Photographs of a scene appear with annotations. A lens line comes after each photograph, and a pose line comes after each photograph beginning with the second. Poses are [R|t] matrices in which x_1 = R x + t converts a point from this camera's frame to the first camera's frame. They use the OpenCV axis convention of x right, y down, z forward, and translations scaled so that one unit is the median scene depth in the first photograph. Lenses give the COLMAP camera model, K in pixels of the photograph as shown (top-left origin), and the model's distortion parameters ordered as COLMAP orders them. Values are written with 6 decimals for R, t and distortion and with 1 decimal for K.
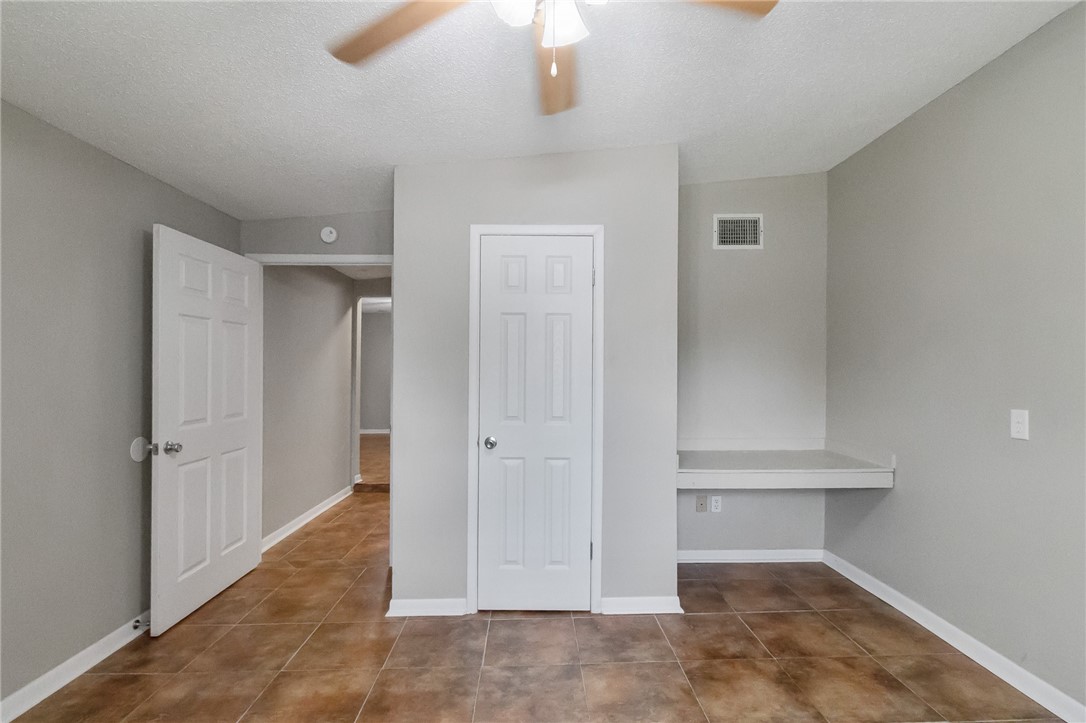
lens RADIAL K [[515.5, 0, 544.3], [0, 515.5, 374.2], [0, 0, 1]] dist [0.003825, 0.001079]
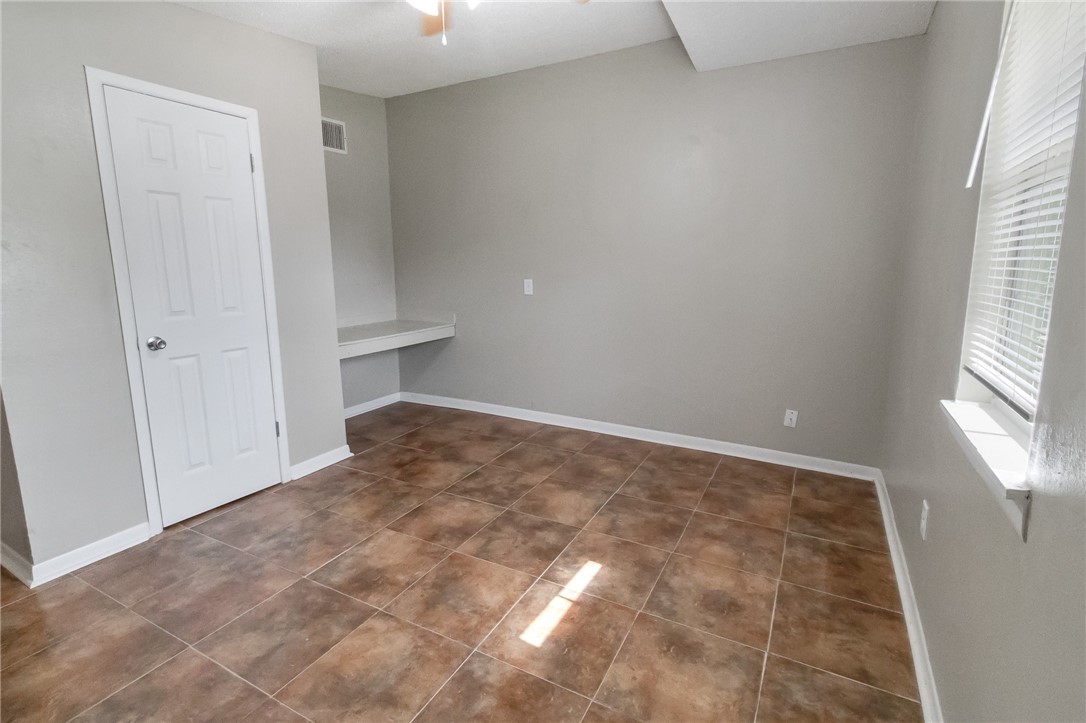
lens RADIAL K [[506.7, 0, 548.5], [0, 506.7, 353.5], [0, 0, 1]] dist [0.002741, 0.001112]
pose [[0.500280, -0.158873, 0.851164, -0.505165], [0.011941, 0.984195, 0.176685, 0.006060], [-0.865782, -0.078228, 0.494270, -0.002151]]
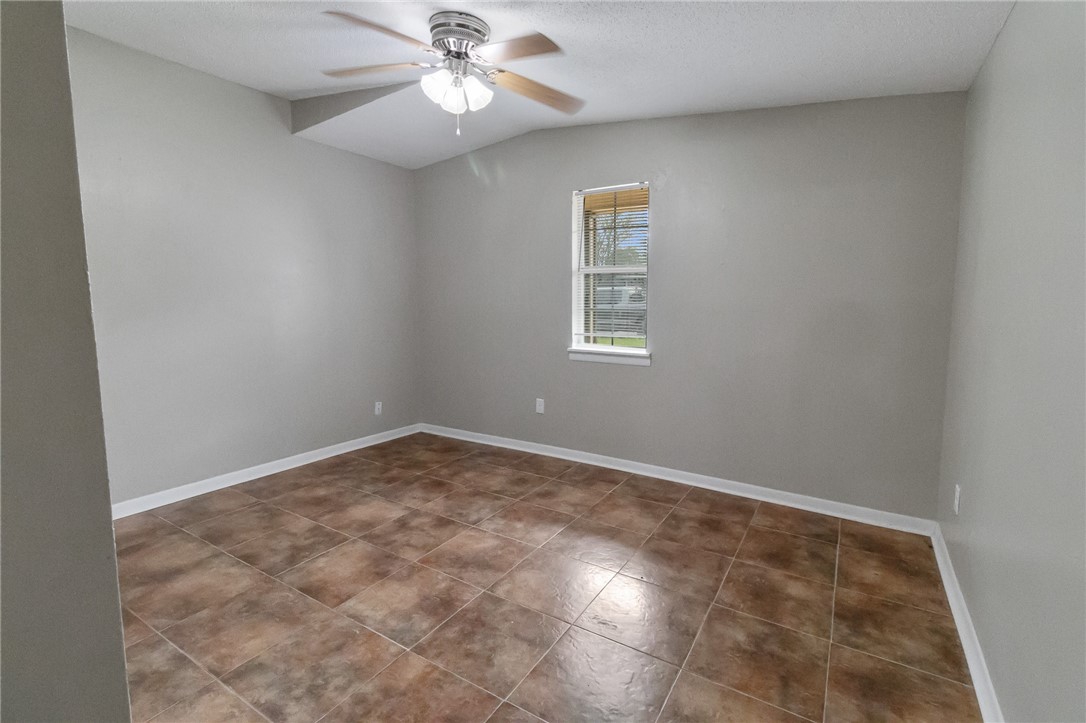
lens RADIAL K [[506.7, 0, 548.5], [0, 506.7, 353.5], [0, 0, 1]] dist [0.002741, 0.001112]
pose [[-0.834544, -0.064108, 0.547199, -0.585074], [-0.000115, 0.993227, 0.116188, 0.004133], [-0.550942, 0.096901, -0.828899, 1.077007]]
